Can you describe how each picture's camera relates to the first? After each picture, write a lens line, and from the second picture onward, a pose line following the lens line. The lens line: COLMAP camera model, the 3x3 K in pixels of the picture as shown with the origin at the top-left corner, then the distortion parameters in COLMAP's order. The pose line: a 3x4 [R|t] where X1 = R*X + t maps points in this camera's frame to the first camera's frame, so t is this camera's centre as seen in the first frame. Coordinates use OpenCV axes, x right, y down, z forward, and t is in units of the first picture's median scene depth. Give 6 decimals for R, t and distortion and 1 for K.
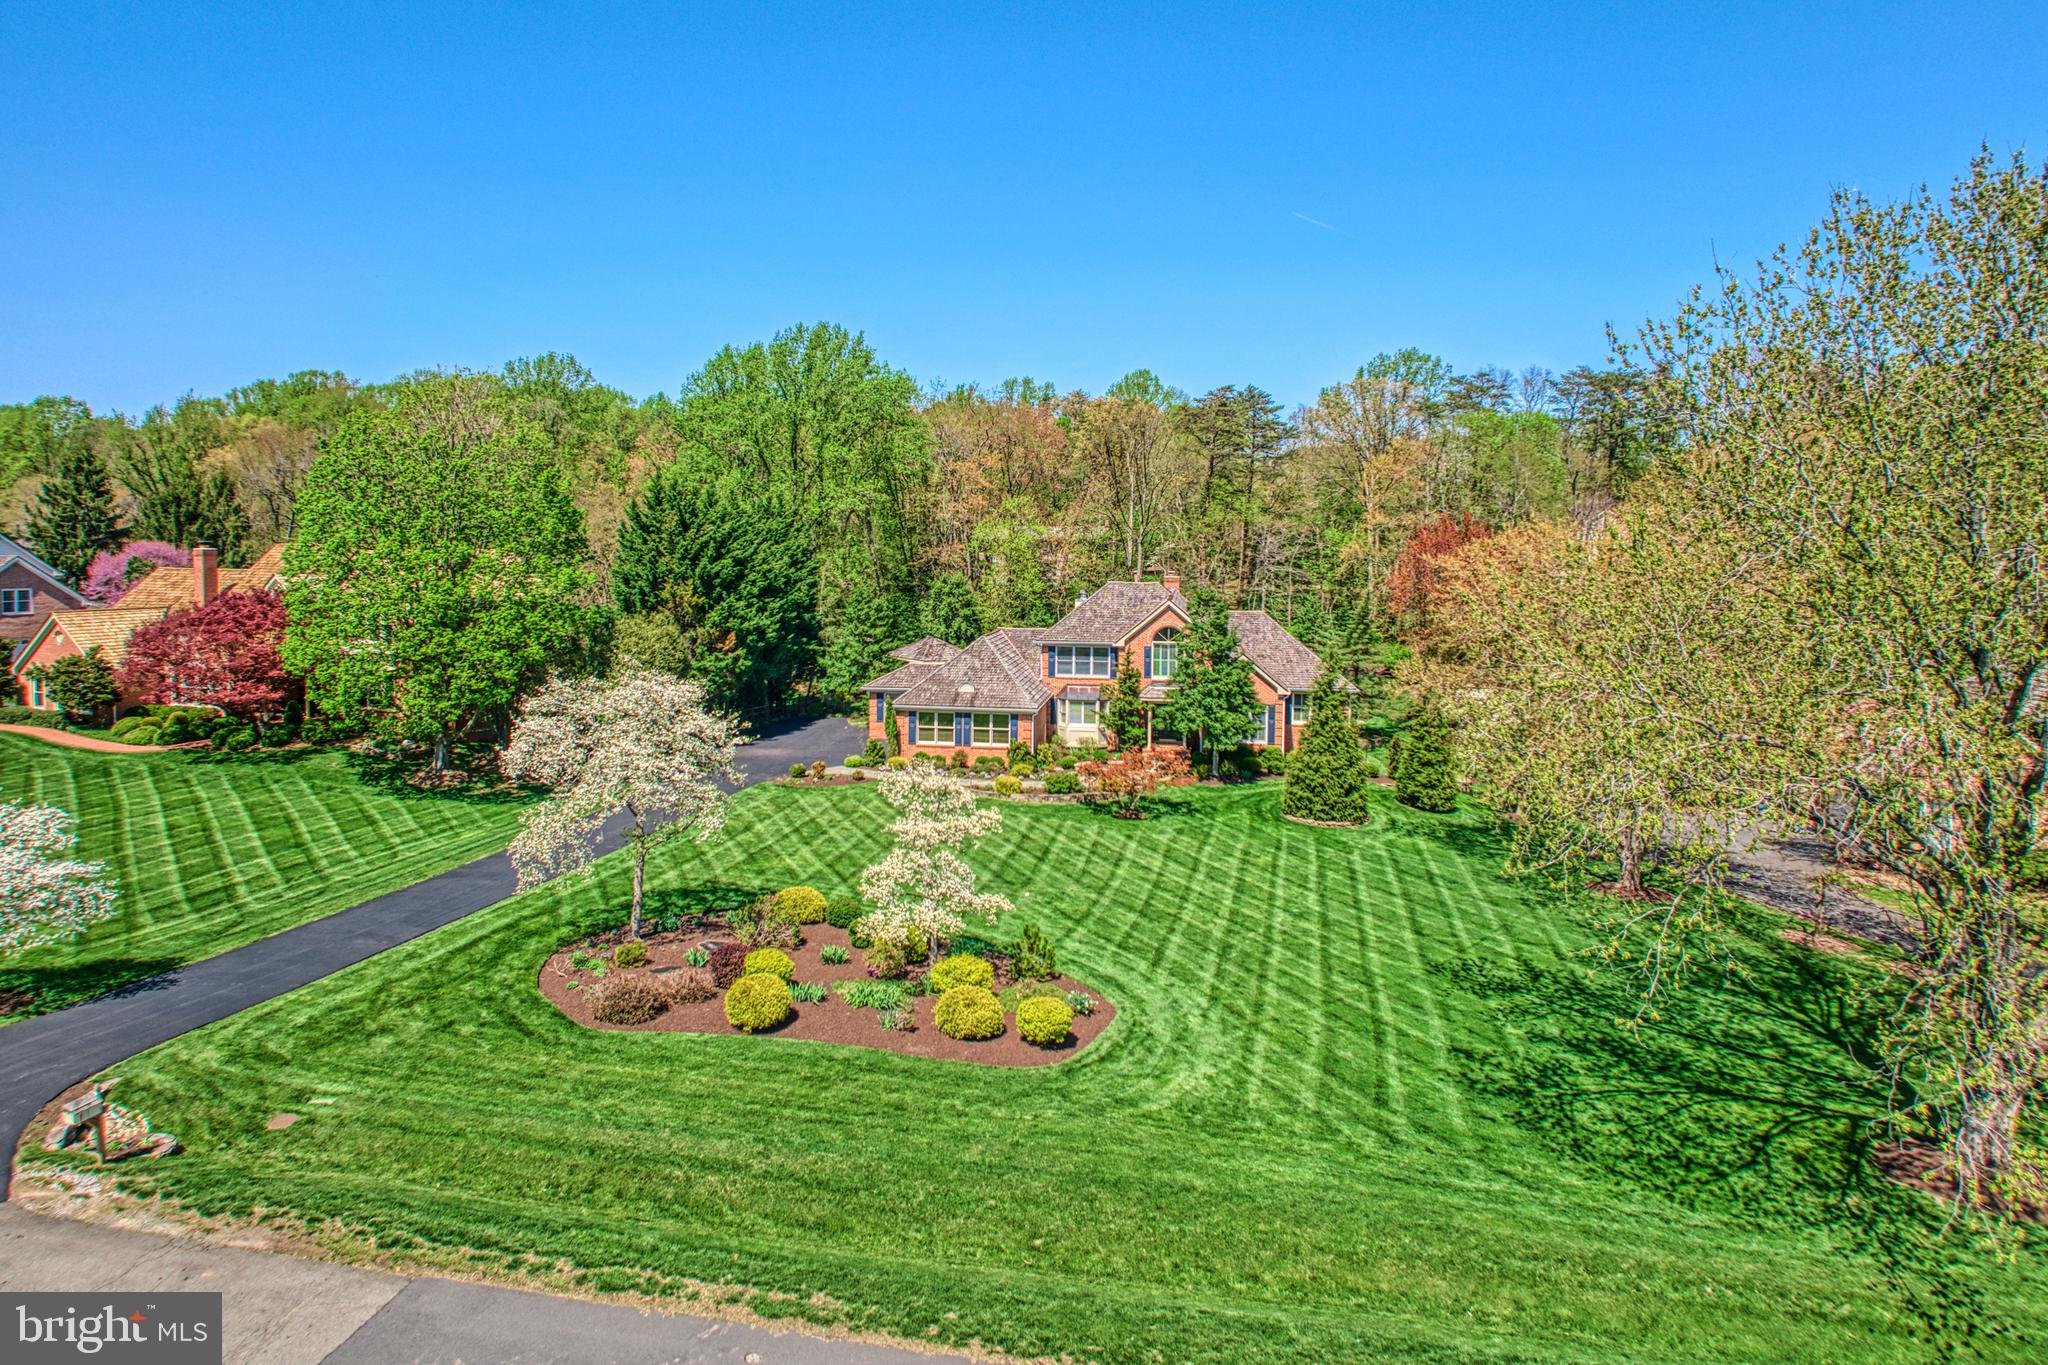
lens RADIAL K [[1194.3, 0, 998.2], [0, 1194.3, 575.5], [0, 0, 1]] dist [-0.054195, 0.006084]
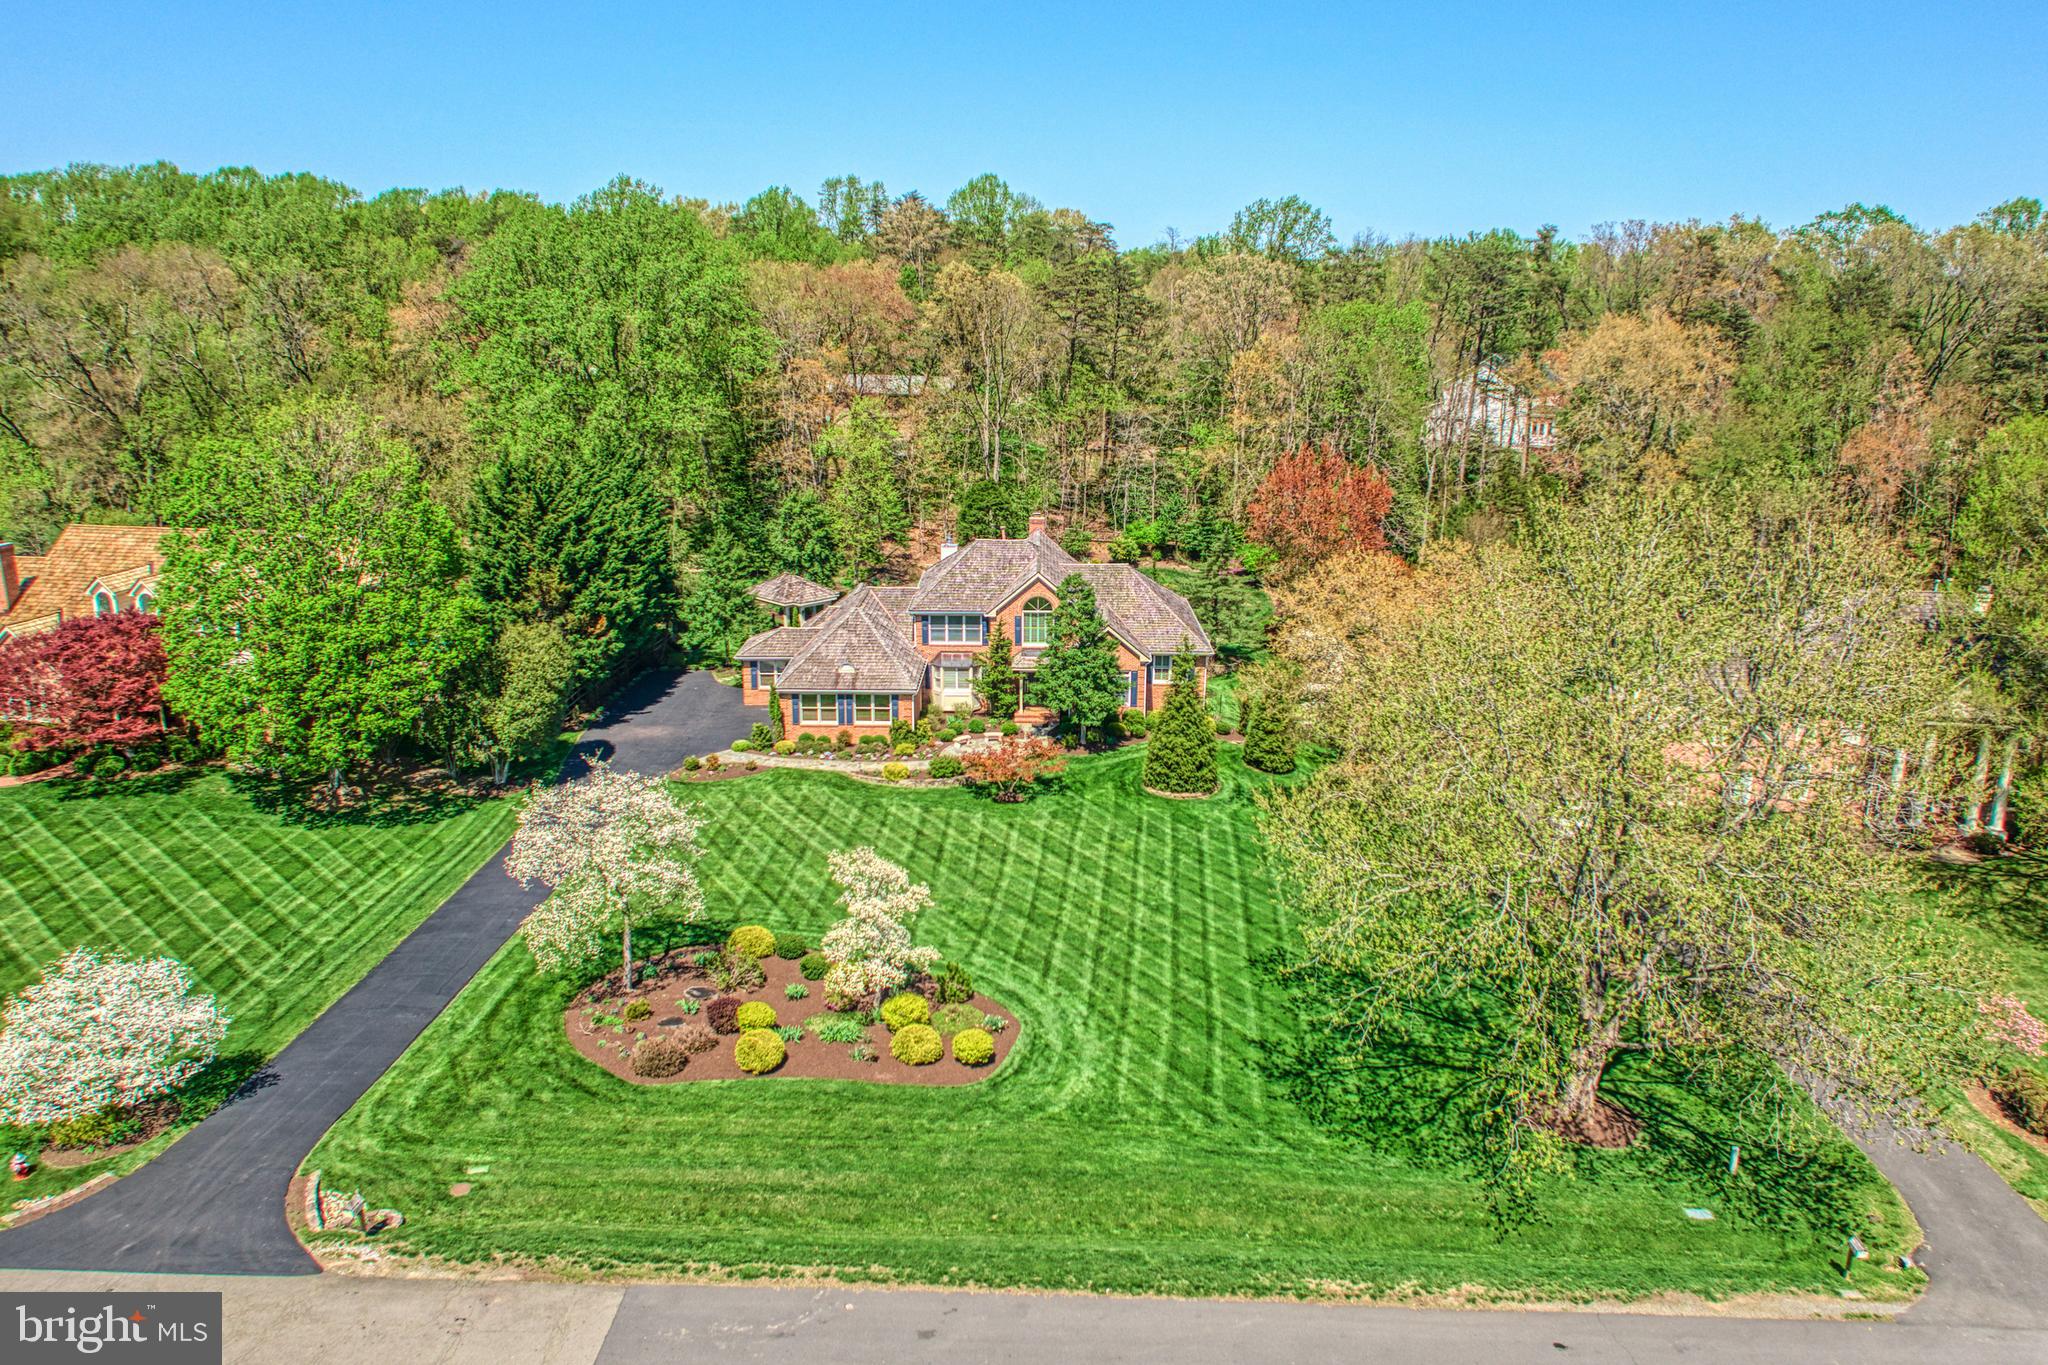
lens RADIAL K [[1427.4, 0, 1057.0], [0, 1427.4, 697.7], [0, 0, 1]] dist [-0.047192, -0.006170]
pose [[0.985025, -0.043909, 0.166728, -0.057994], [0.001143, 0.968669, 0.248354, -0.202675], [-0.172409, -0.244445, 0.954213, -0.235179]]
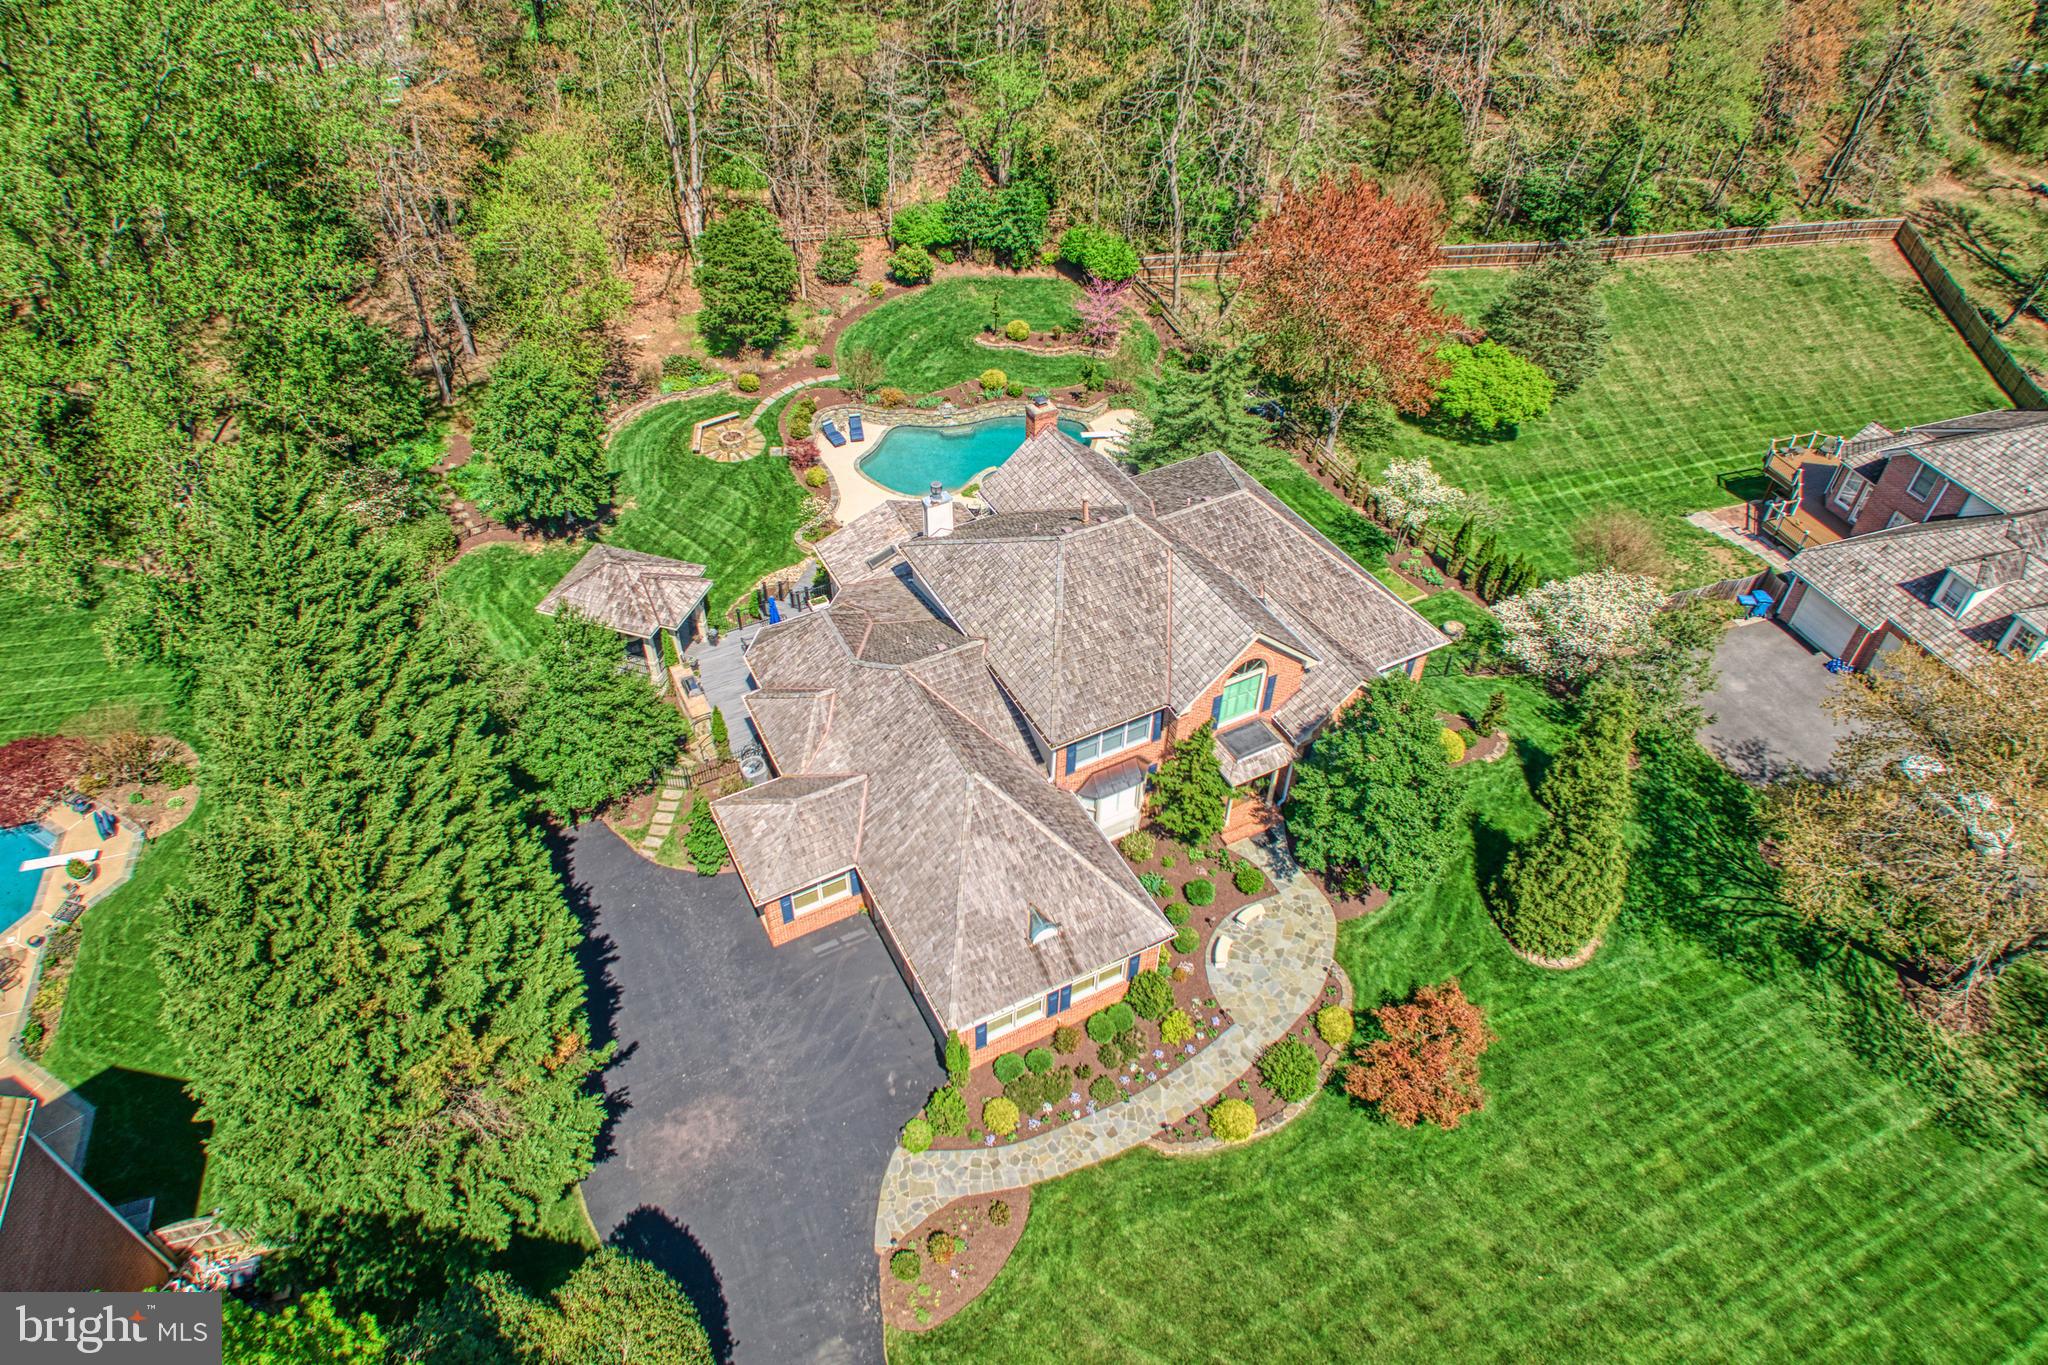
lens RADIAL K [[1194.3, 0, 985.7], [0, 1194.3, 651.4], [0, 0, 1]] dist [-0.054195, 0.006084]
pose [[0.809402, -0.400949, 0.429079, -0.253959], [0.027965, 0.756138, 0.653814, -0.410374], [-0.586589, -0.517200, 0.623232, 0.780958]]
